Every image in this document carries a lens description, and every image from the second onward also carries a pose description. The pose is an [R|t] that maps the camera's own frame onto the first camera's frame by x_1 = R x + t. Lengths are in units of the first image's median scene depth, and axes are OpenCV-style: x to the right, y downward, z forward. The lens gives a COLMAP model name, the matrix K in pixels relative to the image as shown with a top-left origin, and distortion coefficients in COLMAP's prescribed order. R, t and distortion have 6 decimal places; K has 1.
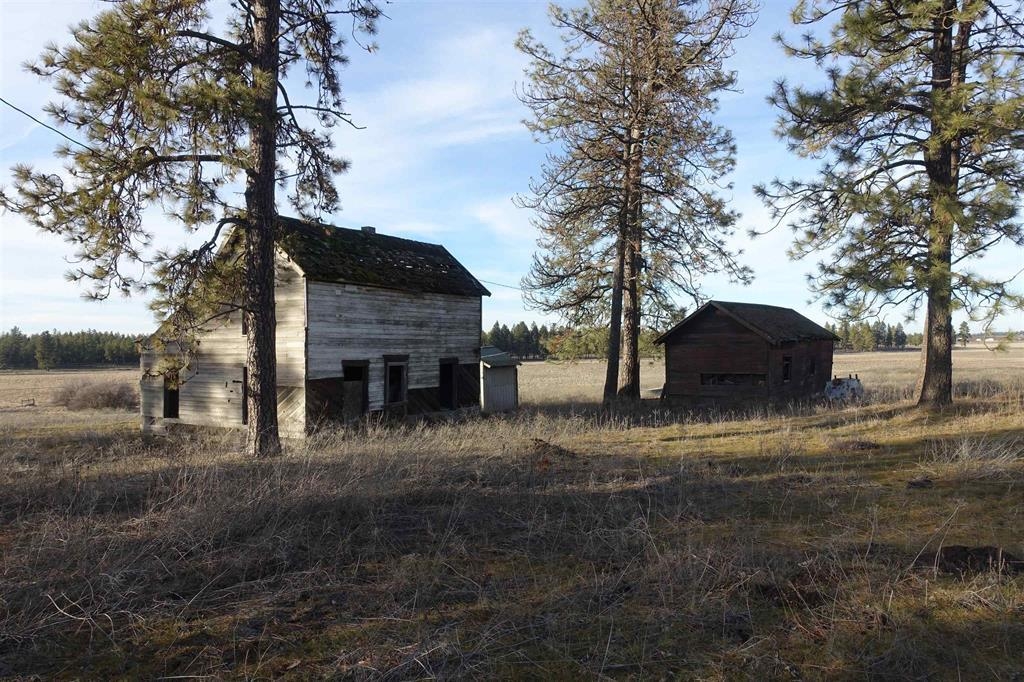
lens RADIAL K [[742.4, 0, 515.4], [0, 742.4, 344.7], [0, 0, 1]] dist [-0.000114, 0.006501]
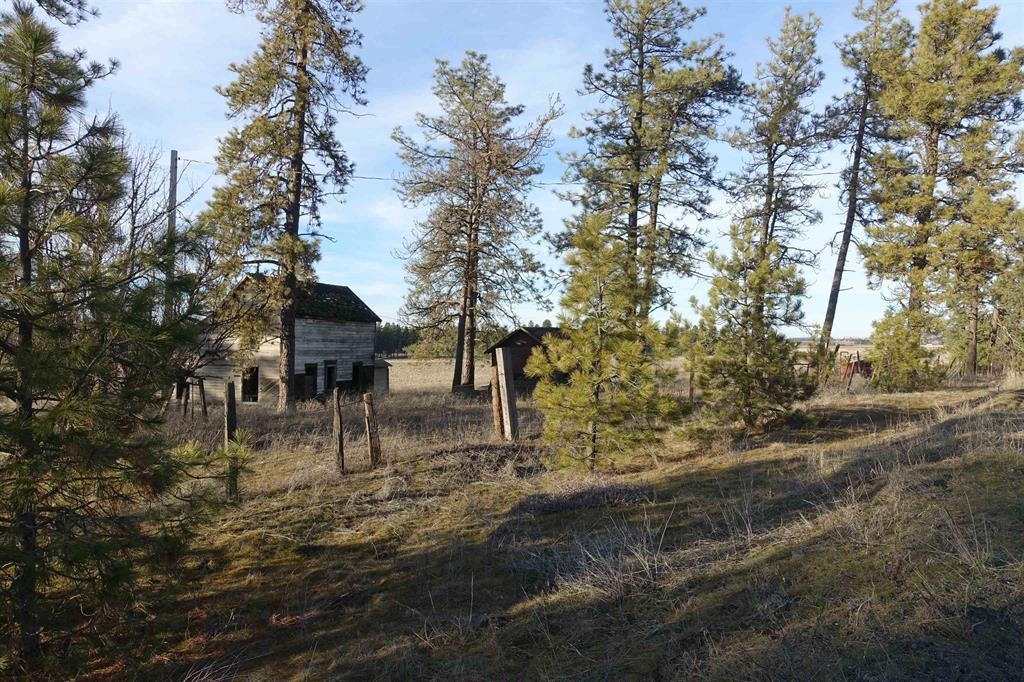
lens RADIAL K [[796.2, 0, 511.8], [0, 796.2, 340.9], [0, 0, 1]] dist [-0.000605, -0.000158]
pose [[0.975842, 0.014151, 0.218019, -0.141839], [-0.013781, 0.999900, -0.003219, -0.026397], [-0.218043, 0.000137, 0.975939, -0.736642]]
